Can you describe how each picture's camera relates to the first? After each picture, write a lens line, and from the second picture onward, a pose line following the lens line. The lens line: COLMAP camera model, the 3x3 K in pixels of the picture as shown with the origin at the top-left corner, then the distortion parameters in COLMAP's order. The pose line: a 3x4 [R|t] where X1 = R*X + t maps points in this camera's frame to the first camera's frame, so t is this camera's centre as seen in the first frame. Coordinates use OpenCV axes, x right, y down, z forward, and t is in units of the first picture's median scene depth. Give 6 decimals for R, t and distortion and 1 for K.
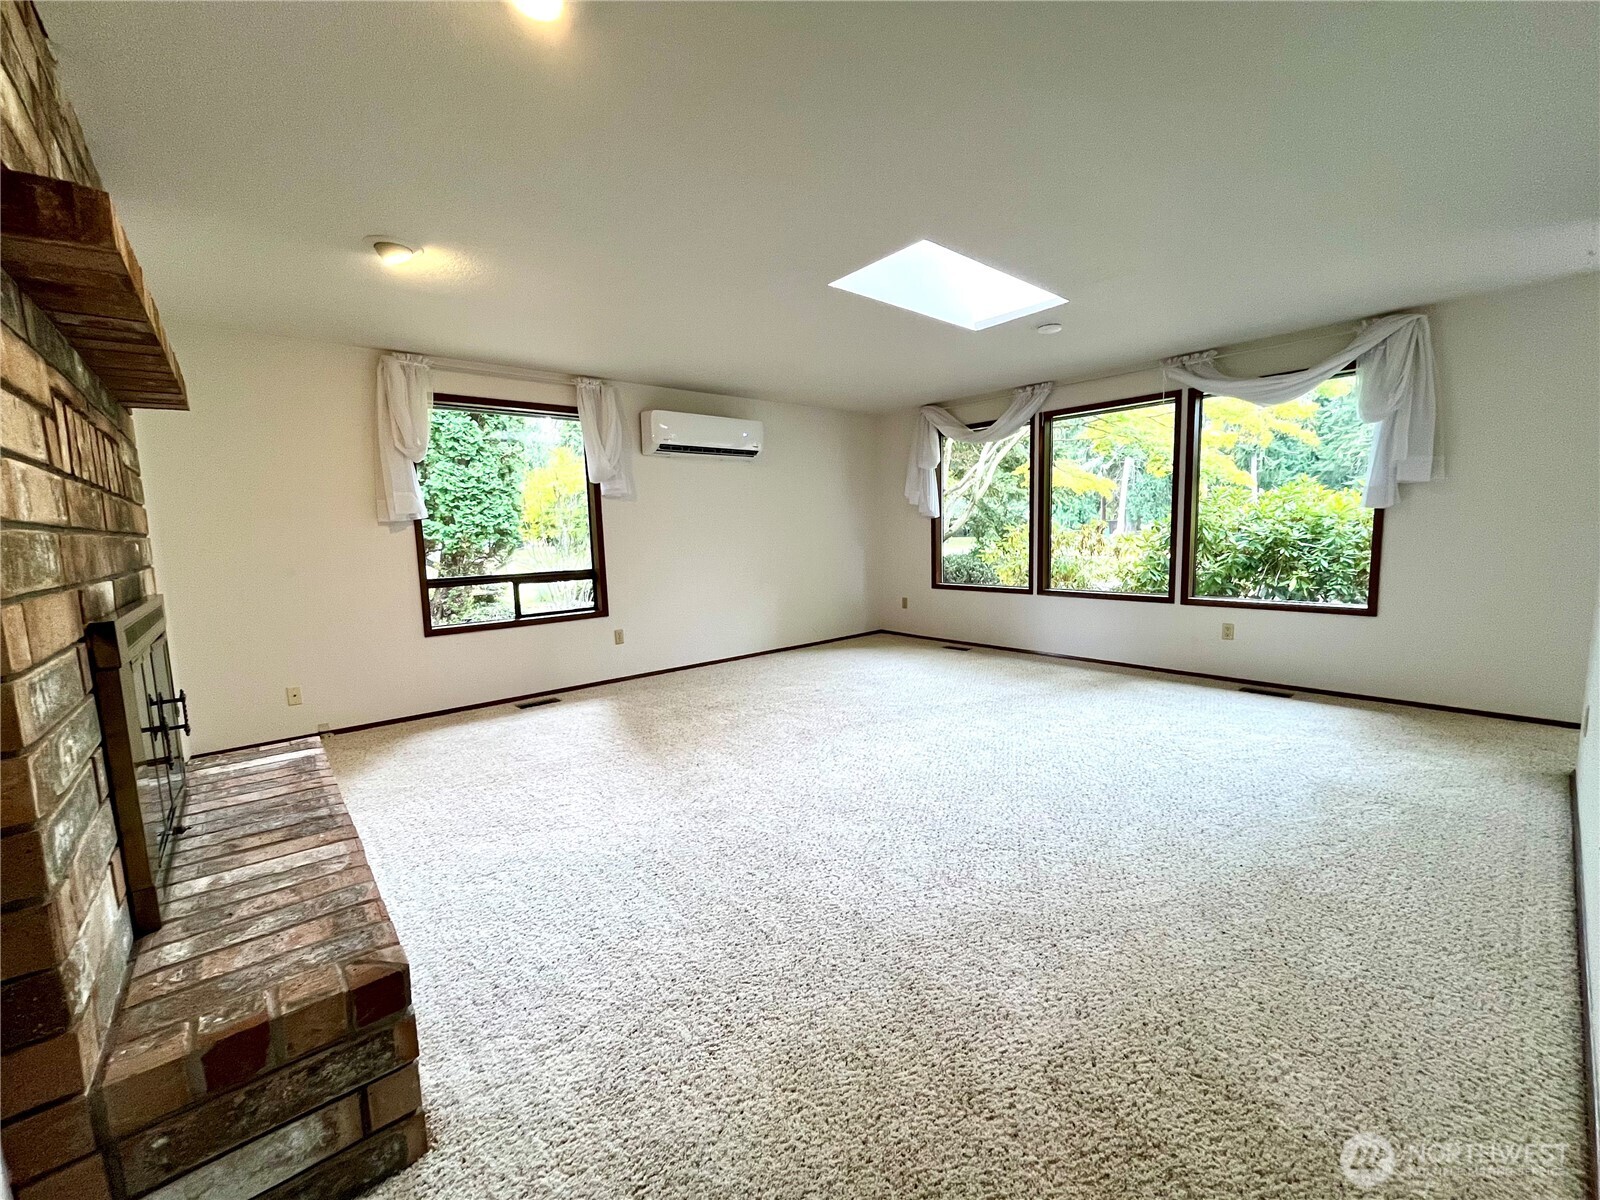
lens RADIAL K [[642.7, 0, 804.9], [0, 642.7, 605.0], [0, 0, 1]] dist [-0.002777, 0.000770]
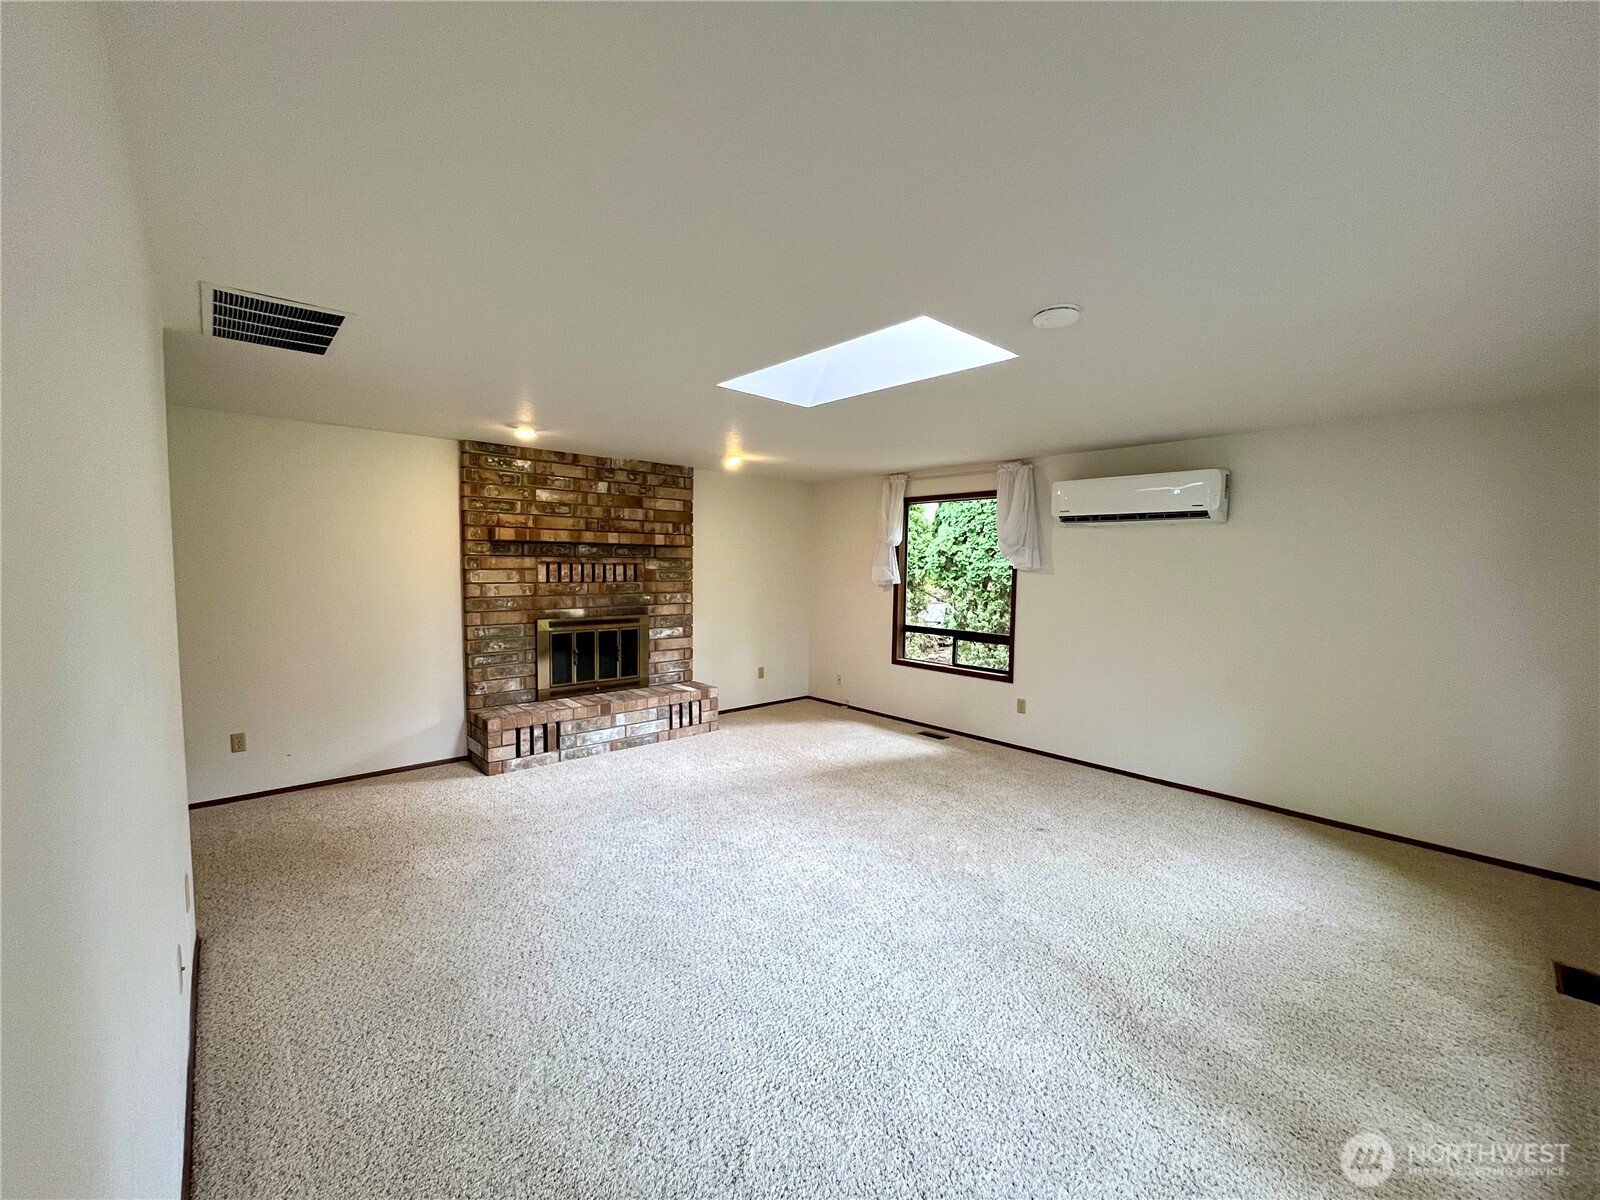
lens RADIAL K [[642.7, 0, 798.7], [0, 642.7, 599.0], [0, 0, 1]] dist [-0.002777, 0.000770]
pose [[0.020406, 0.080305, -0.996561, 0.798085], [-0.133937, 0.988004, 0.076873, -0.168390], [0.990780, 0.131908, 0.030917, 0.680528]]
